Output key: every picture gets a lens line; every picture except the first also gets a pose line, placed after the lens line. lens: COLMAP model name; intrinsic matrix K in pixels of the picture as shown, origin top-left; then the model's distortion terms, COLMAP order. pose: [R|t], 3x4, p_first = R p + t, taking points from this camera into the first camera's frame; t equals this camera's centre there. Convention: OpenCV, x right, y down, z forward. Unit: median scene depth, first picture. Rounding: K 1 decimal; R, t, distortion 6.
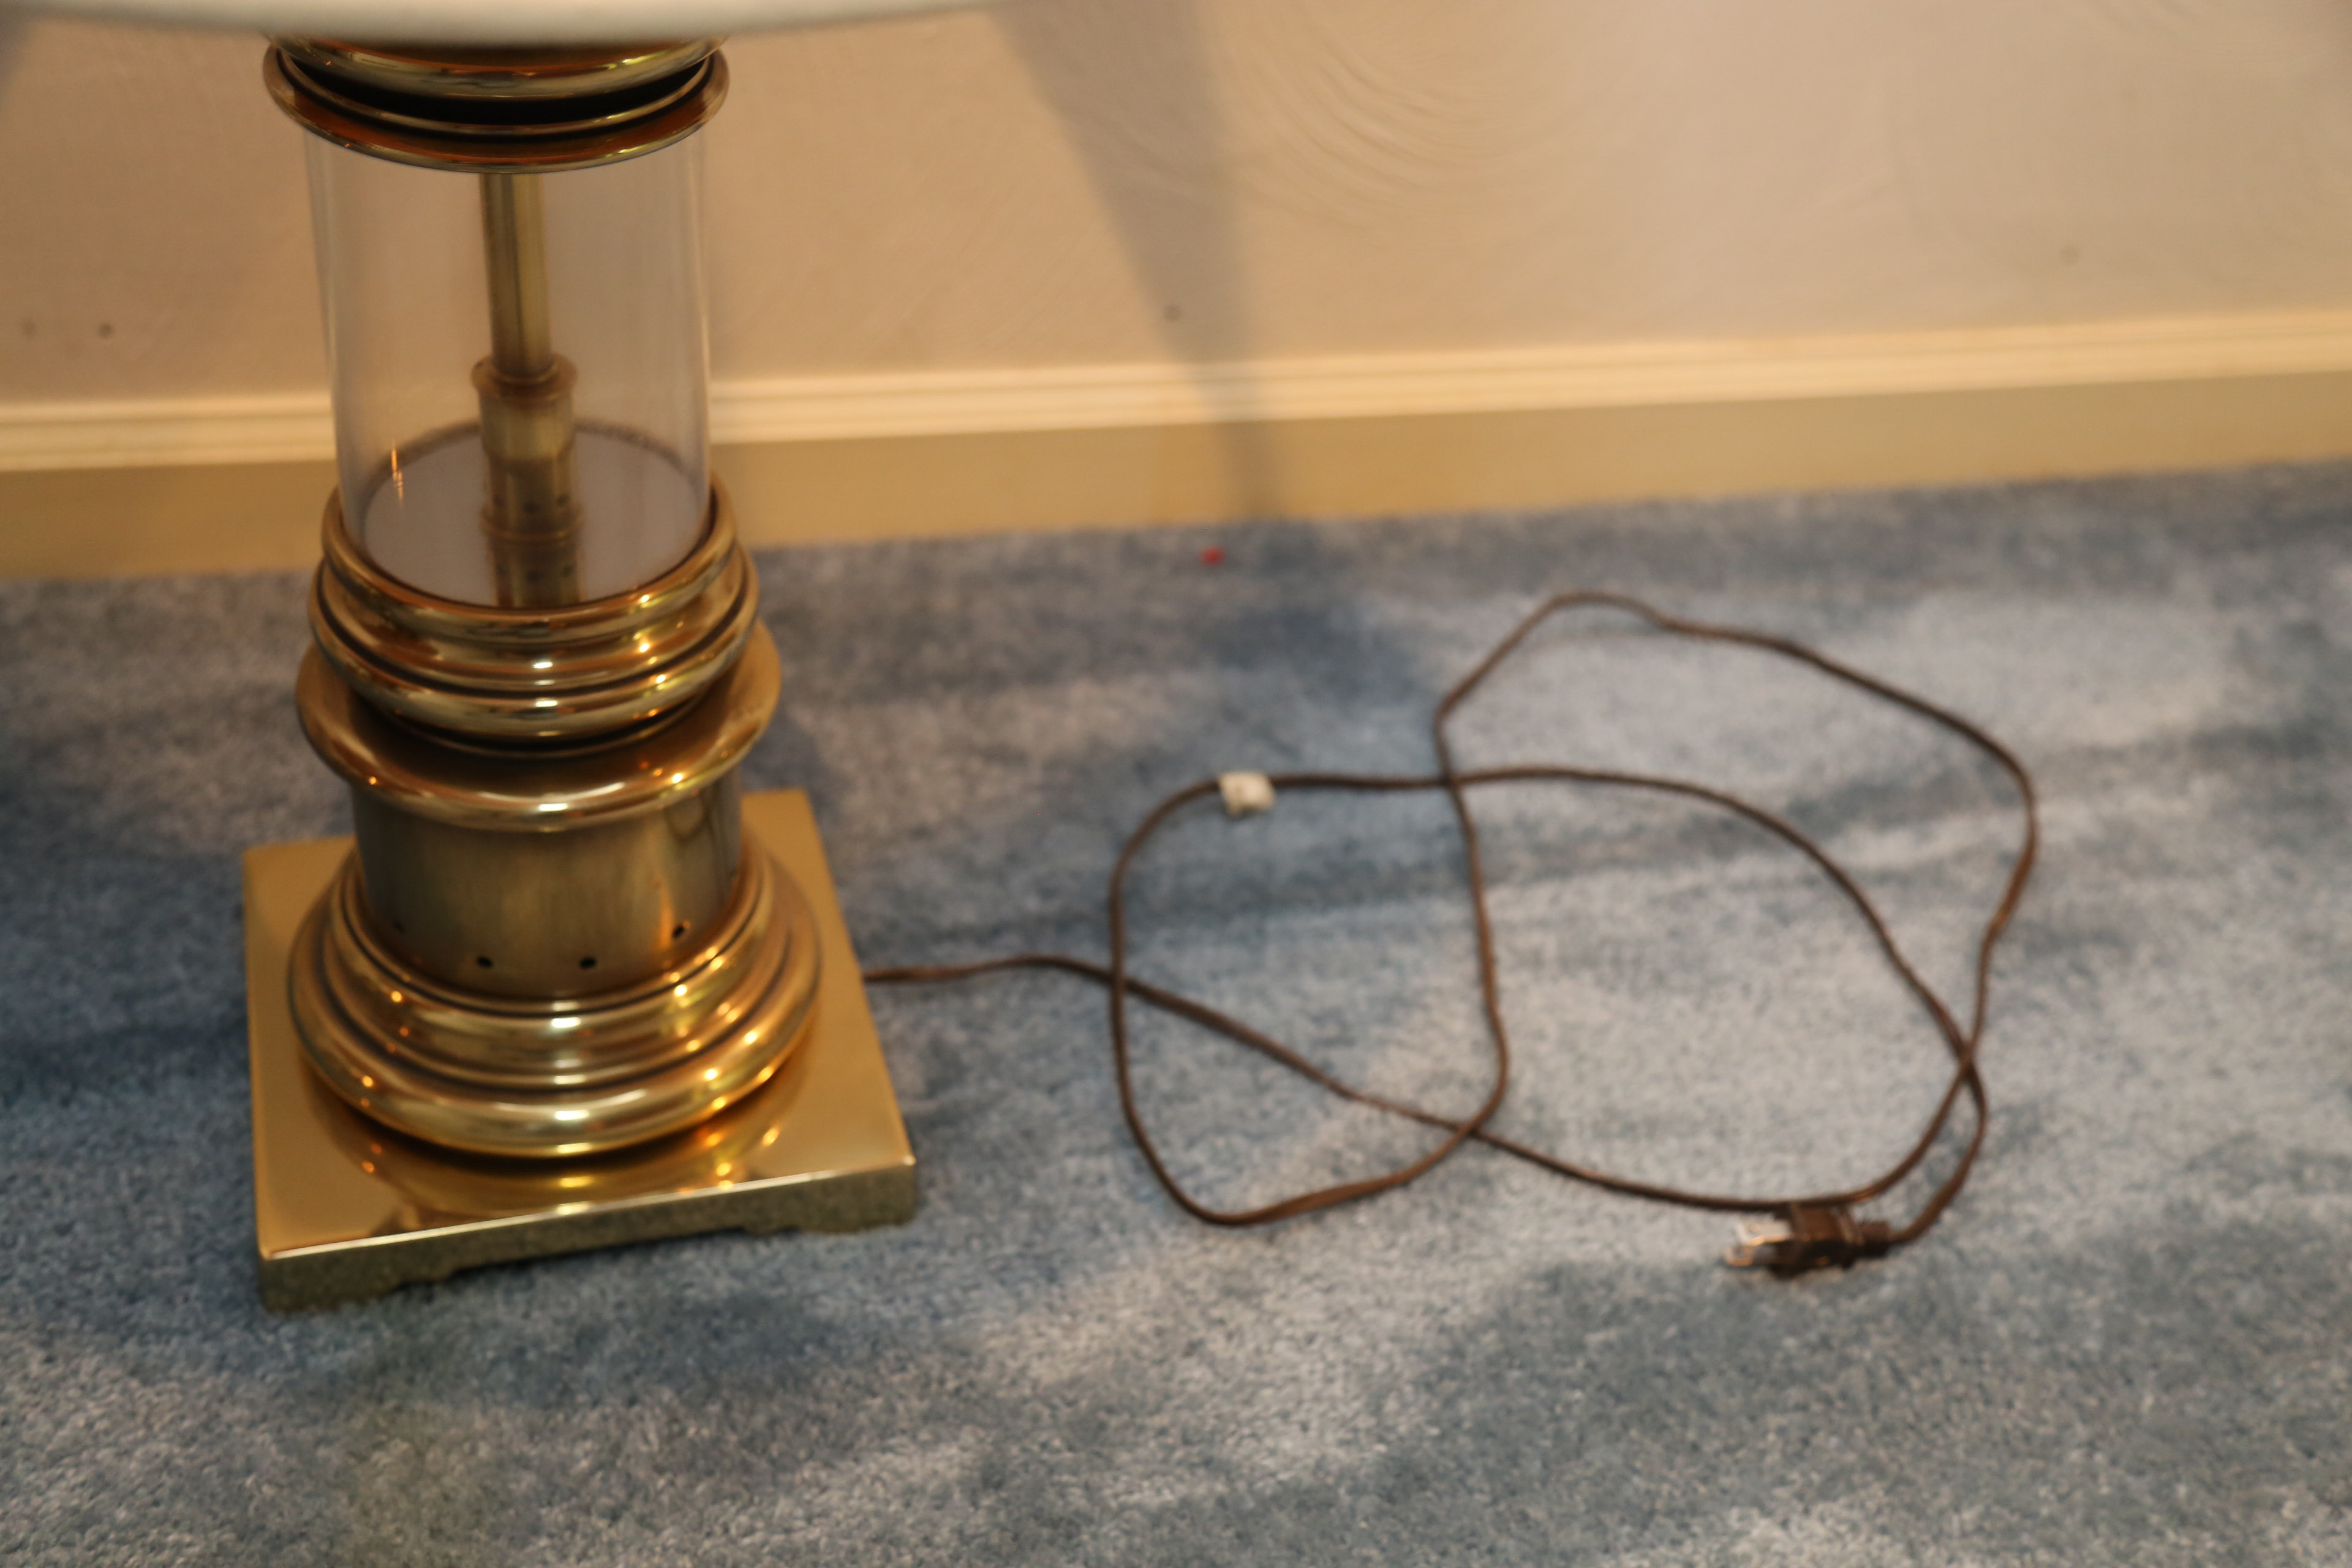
lens RADIAL K [[3144.3, 0, 1176.0], [0, 3144.3, 784.0], [0, 0, 1]] dist [0.025913, 0.077628]
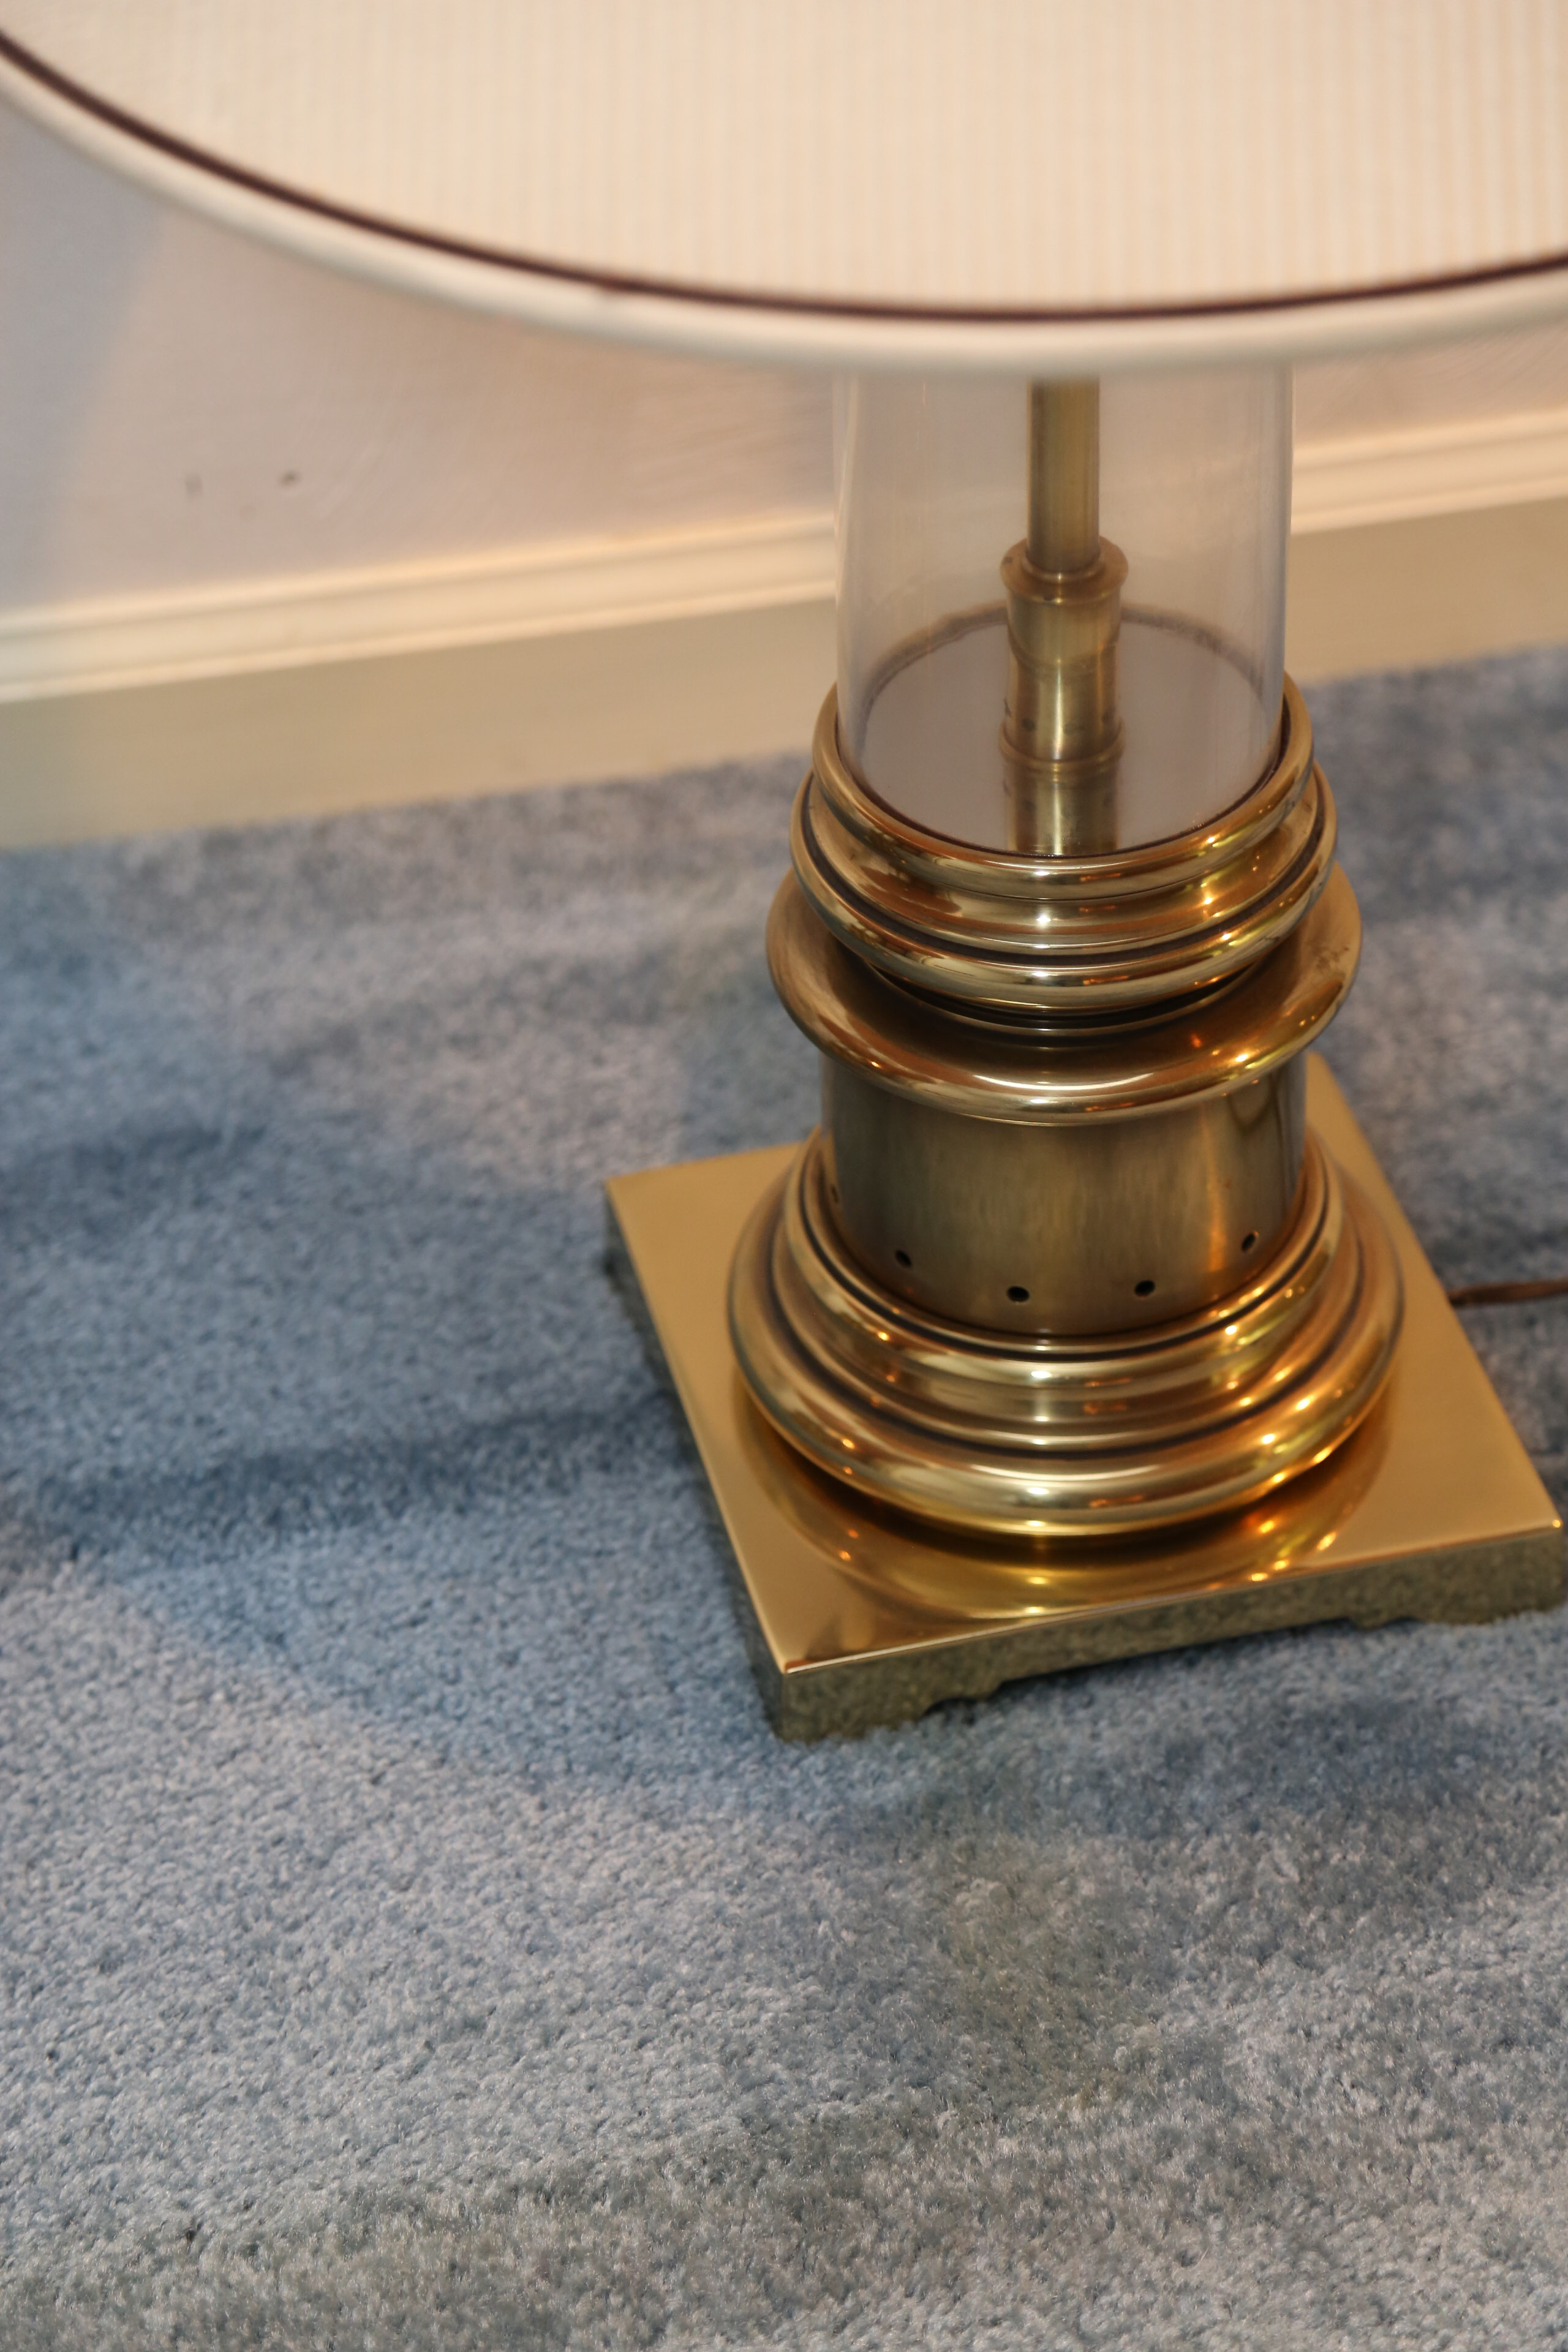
lens RADIAL K [[6520.0, 0, 784.0], [0, 6520.0, 1176.0], [0, 0, 1]] dist [0.584339, 1.051487]
pose [[0.990827, -0.062961, -0.119574, -0.078798], [0.065833, 0.997626, 0.020221, -0.010879], [0.118017, -0.027907, 0.992619, -0.657869]]
